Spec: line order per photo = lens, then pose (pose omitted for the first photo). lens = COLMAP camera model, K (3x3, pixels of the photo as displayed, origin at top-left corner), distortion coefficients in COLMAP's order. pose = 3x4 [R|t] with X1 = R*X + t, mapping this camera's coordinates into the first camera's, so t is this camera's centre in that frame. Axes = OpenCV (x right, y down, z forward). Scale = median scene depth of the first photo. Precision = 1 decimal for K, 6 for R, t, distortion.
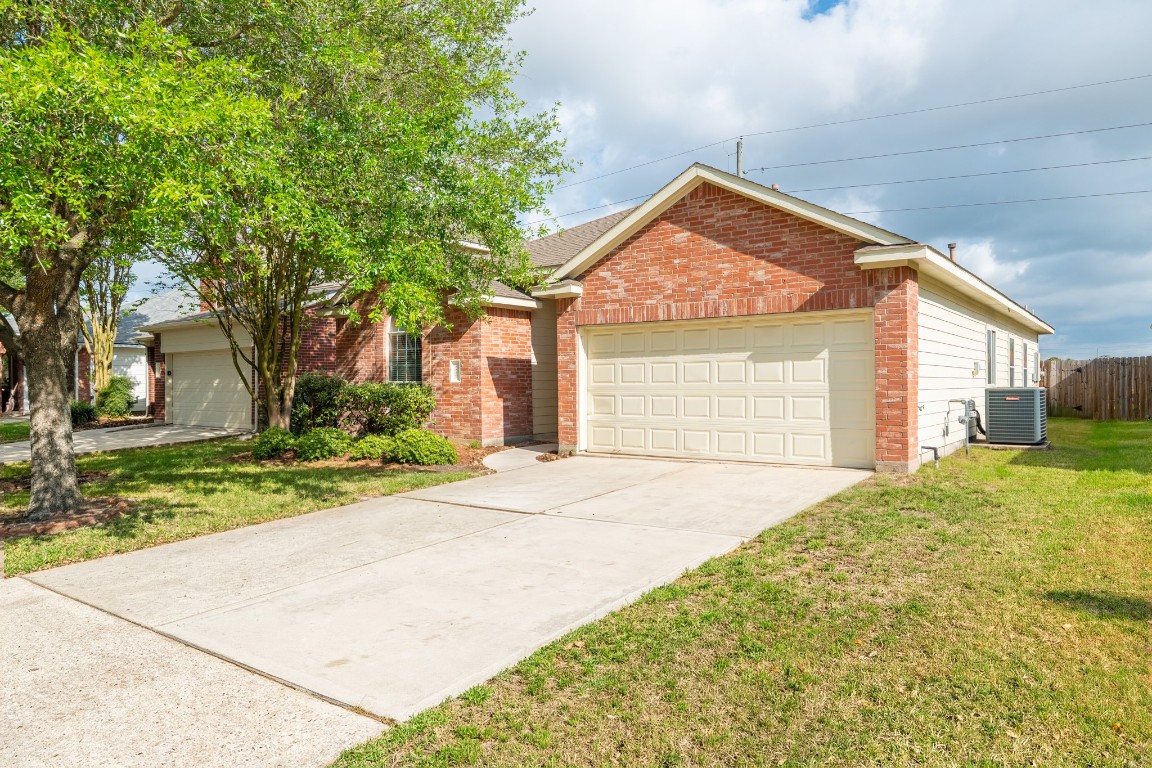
lens RADIAL K [[748.7, 0, 578.5], [0, 748.7, 382.6], [0, 0, 1]] dist [0.001886, 0.000040]
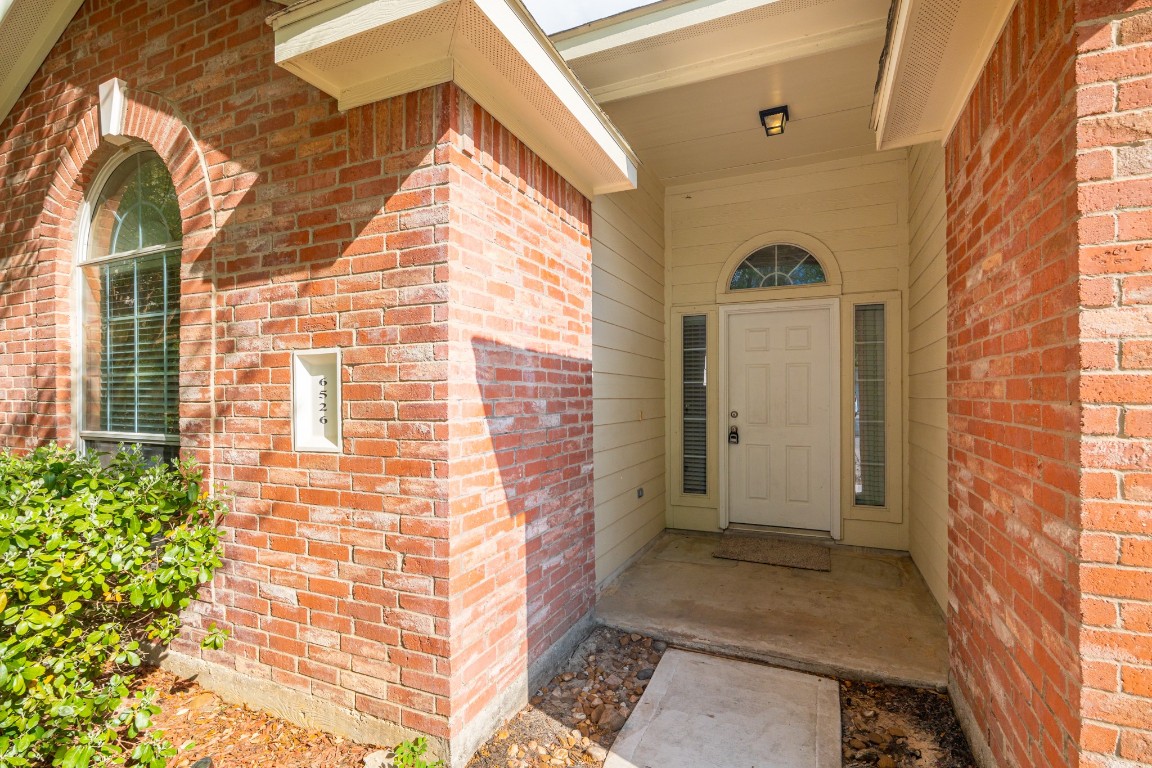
lens RADIAL K [[559.1, 0, 568.8], [0, 559.1, 387.5], [0, 0, 1]] dist [-0.001354, -0.000063]
pose [[0.979127, 0.003906, 0.203212, -0.124720], [-0.000131, 0.999827, -0.018586, -0.016503], [-0.203250, 0.018172, 0.978958, 0.819636]]
